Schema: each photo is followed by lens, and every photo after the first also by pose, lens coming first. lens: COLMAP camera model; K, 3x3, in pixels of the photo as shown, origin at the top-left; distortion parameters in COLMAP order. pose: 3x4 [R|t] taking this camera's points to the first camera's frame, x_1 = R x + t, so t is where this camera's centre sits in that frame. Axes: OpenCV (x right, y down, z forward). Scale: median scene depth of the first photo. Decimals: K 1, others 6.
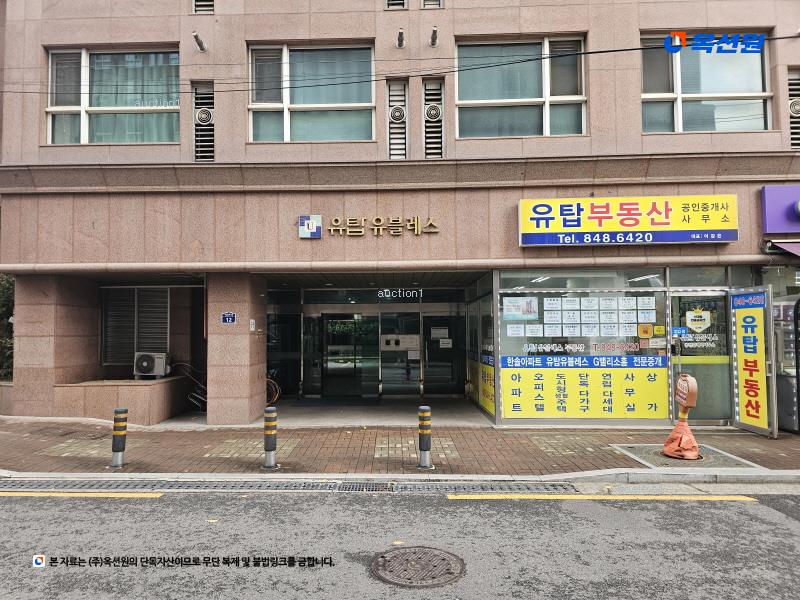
lens RADIAL K [[534.5, 0, 400.0], [0, 534.5, 300.0], [0, 0, 1]] dist [0.002553, 0.000807]
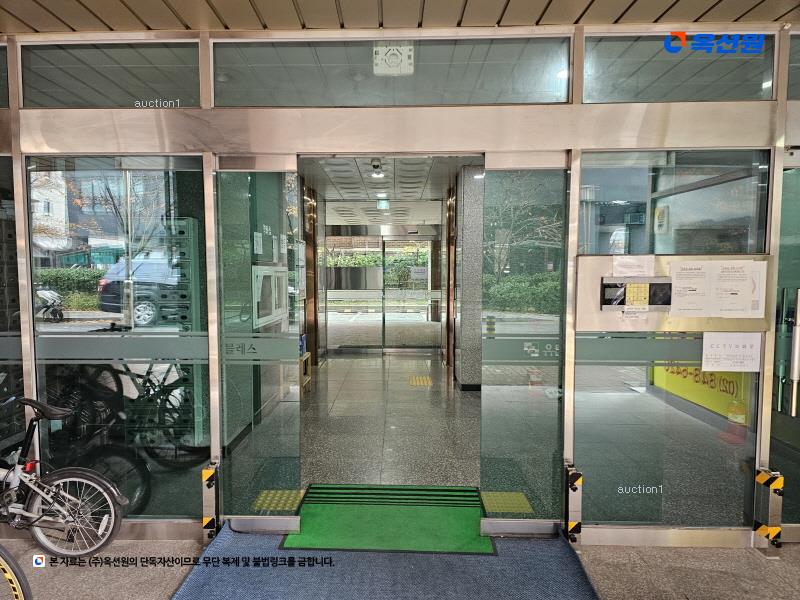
lens RADIAL K [[534.5, 0, 400.0], [0, 534.5, 300.0], [0, 0, 1]] dist [0.002553, 0.000807]
pose [[0.999967, 0.006733, 0.004625, -0.107564], [-0.007221, 0.993315, 0.115205, 0.058290], [-0.003818, -0.115235, 0.993331, 0.789804]]
